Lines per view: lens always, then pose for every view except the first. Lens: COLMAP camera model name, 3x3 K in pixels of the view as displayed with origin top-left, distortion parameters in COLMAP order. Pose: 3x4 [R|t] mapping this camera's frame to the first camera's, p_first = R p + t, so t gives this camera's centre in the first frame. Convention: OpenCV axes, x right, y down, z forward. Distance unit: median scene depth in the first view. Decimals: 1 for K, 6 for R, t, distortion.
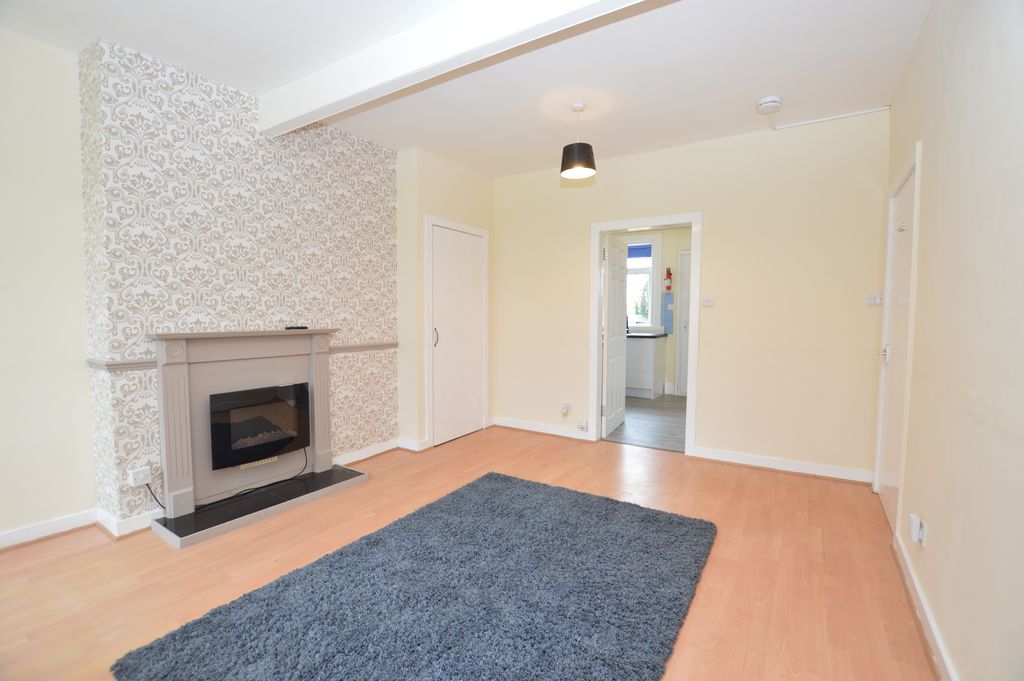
lens RADIAL K [[468.6, 0, 510.9], [0, 468.6, 323.5], [0, 0, 1]] dist [-0.001832, -0.000473]
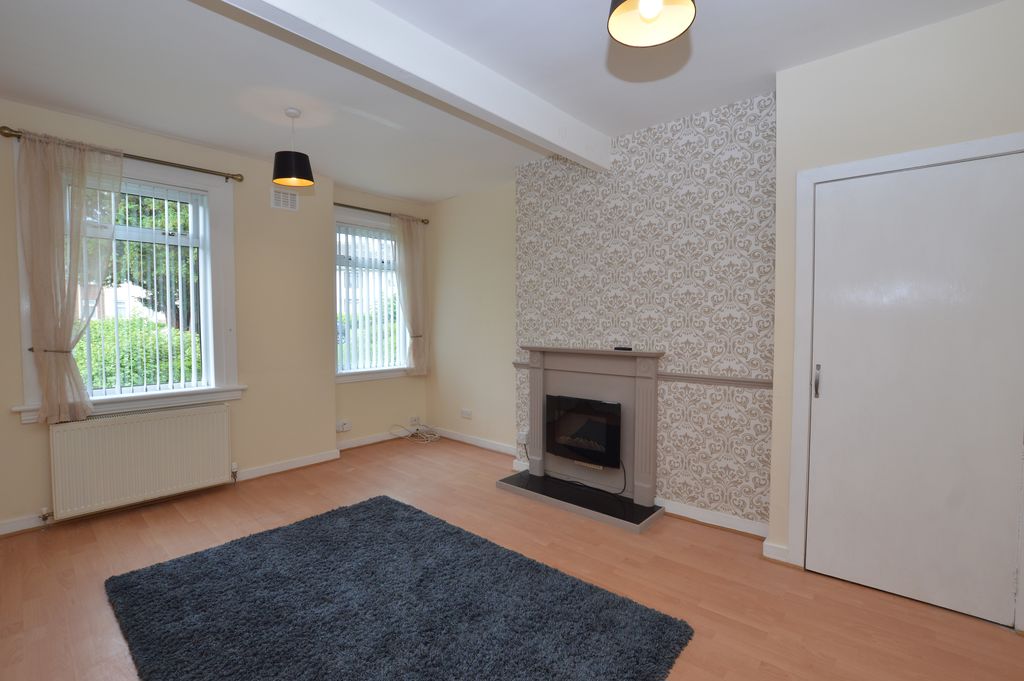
lens RADIAL K [[448.6, 0, 513.5], [0, 448.6, 344.4], [0, 0, 1]] dist [-0.000446, -0.000035]
pose [[-0.130926, 0.031024, -0.990907, 0.553905], [-0.032837, 0.998826, 0.035611, -0.027591], [0.990848, 0.037201, -0.129753, 0.941283]]
